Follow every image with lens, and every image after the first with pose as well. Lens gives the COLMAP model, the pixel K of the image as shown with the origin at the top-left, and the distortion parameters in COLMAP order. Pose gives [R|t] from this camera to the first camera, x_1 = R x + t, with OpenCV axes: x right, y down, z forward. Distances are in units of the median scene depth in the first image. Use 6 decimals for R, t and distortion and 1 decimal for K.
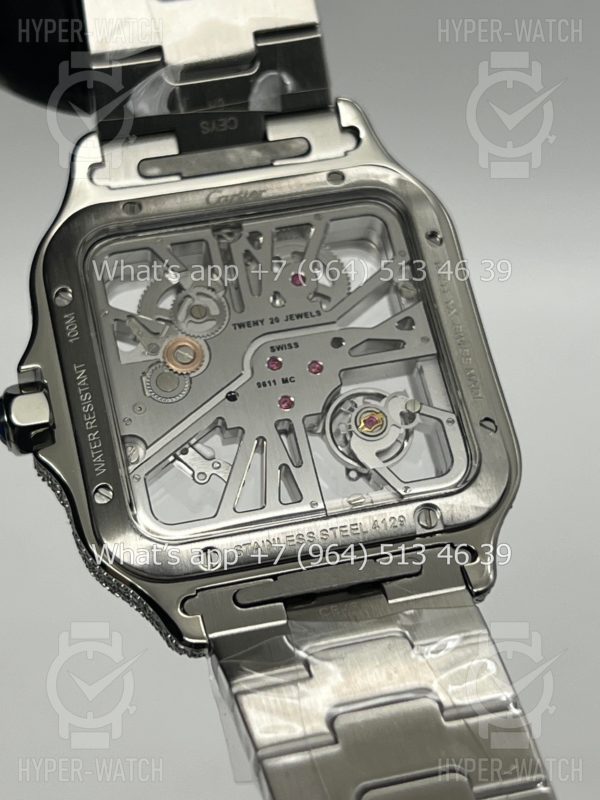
lens RADIAL K [[1885.3, 0, 300.8], [0, 1885.3, 400.5], [0, 0, 1]] dist [0.250945, 0.000000]
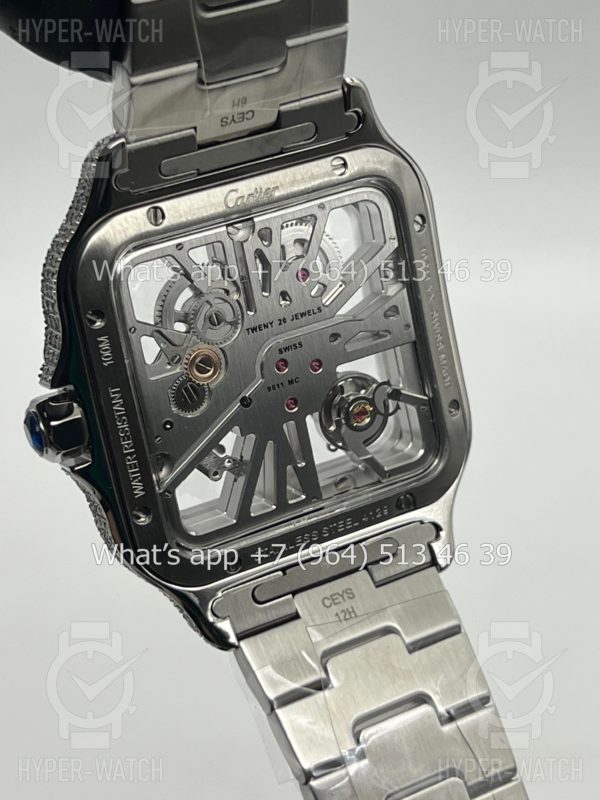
lens RADIAL K [[1885.3, 0, 299.1], [0, 1885.3, 401.3], [0, 0, 1]] dist [0.250945, 0.000000]
pose [[0.936842, -0.053401, 0.345653, -0.376861], [-0.151108, 0.829481, 0.537705, -0.581137], [-0.315427, -0.555976, 0.769023, 0.157016]]
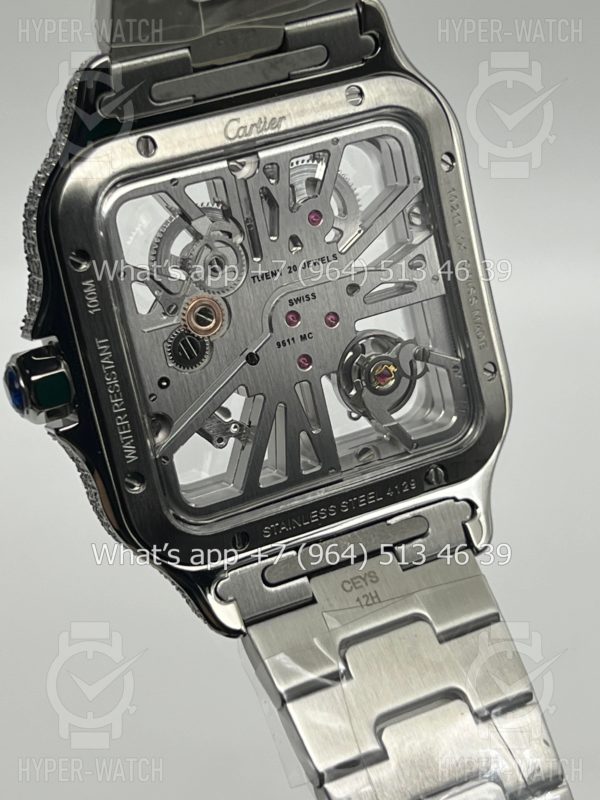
lens RADIAL K [[1885.3, 0, 300.2], [0, 1885.3, 398.5], [0, 0, 1]] dist [0.250945, 0.000000]
pose [[0.955677, -0.042291, 0.291364, -0.293002], [-0.114367, 0.858587, 0.499748, -0.466690], [-0.271296, -0.510920, 0.815695, 0.188717]]
